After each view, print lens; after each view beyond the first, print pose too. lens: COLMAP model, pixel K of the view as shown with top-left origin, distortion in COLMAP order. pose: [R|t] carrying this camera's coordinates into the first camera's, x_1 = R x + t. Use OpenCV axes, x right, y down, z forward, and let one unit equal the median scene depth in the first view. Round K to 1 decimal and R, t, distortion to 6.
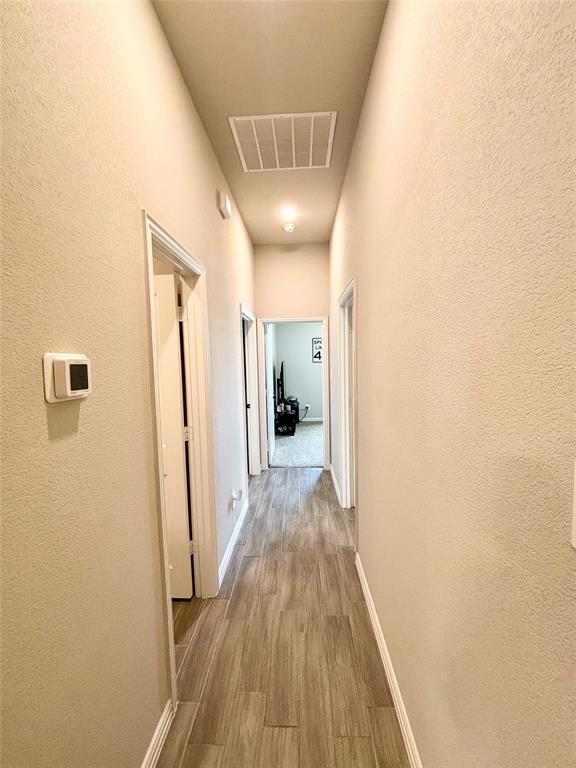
lens RADIAL K [[312.5, 0, 287.8], [0, 312.5, 382.9], [0, 0, 1]] dist [-0.001211, 0.000042]
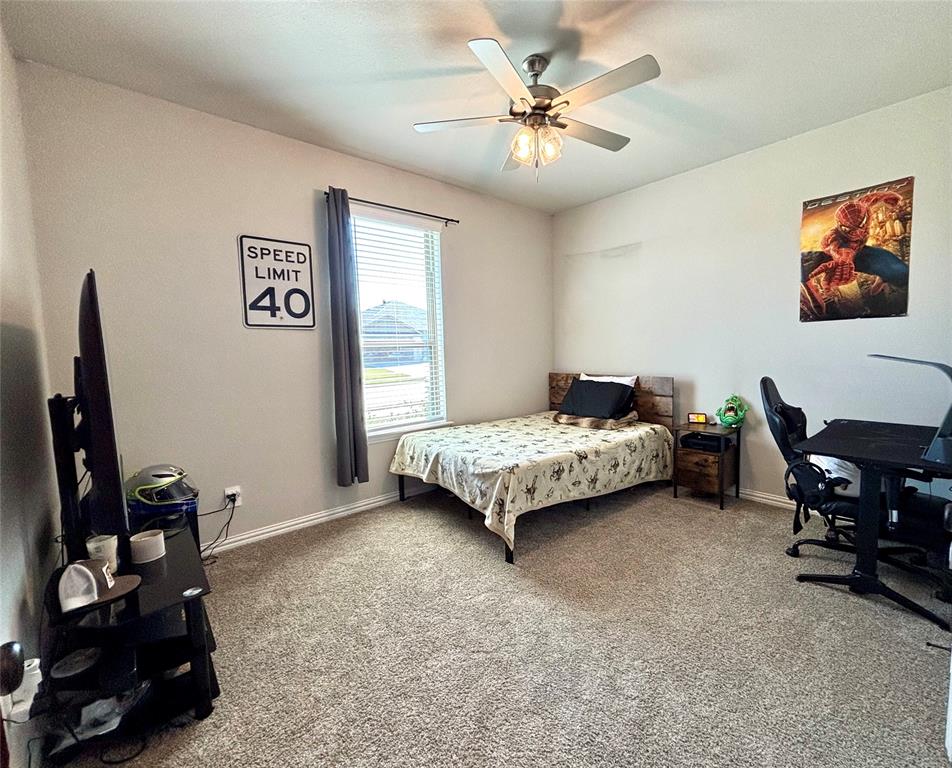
lens RADIAL K [[410.2, 0, 478.9], [0, 410.2, 381.6], [0, 0, 1]] dist [0.001069, 0.000129]
pose [[0.740562, -0.048017, 0.670270, -0.010721], [0.055953, 0.998386, 0.009702, -0.010500], [-0.669654, 0.030319, 0.742054, 0.610354]]
